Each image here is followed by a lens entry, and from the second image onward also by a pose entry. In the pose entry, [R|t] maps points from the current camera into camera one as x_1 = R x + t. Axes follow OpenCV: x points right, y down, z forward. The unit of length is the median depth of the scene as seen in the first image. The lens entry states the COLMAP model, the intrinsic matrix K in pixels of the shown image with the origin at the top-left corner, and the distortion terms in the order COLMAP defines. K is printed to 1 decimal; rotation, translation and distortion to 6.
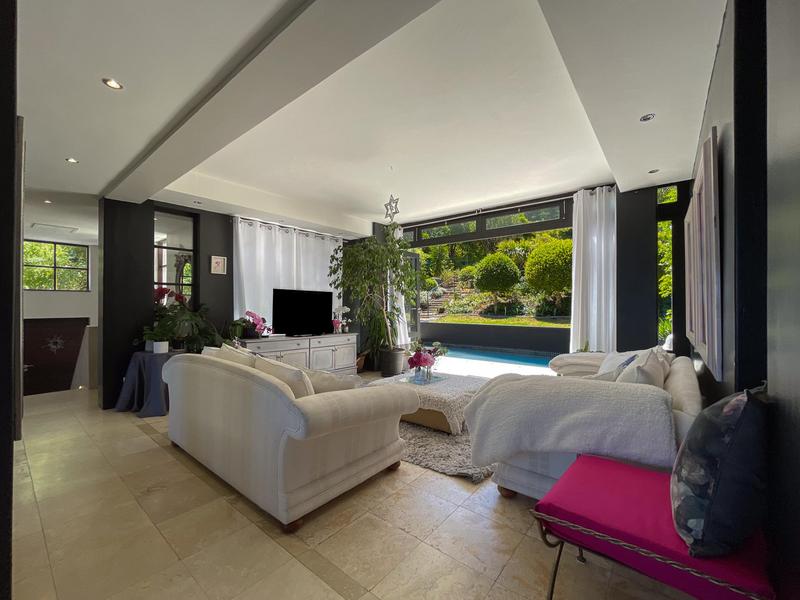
lens RADIAL K [[332.3, 0, 380.5], [0, 332.3, 304.8], [0, 0, 1]] dist [0.002547, 0.000019]
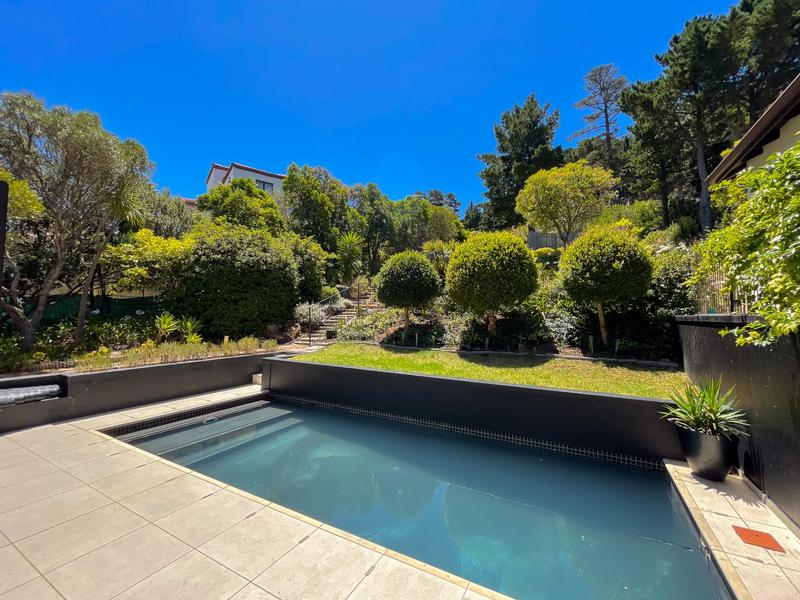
lens RADIAL K [[332.3, 0, 402.5], [0, 332.3, 302.0], [0, 0, 1]] dist [0.002547, 0.000019]
pose [[0.976436, 0.021788, 0.214704, 0.195625], [-0.013903, 0.999175, -0.038170, -0.026129], [-0.215359, 0.034285, 0.975933, 0.352667]]
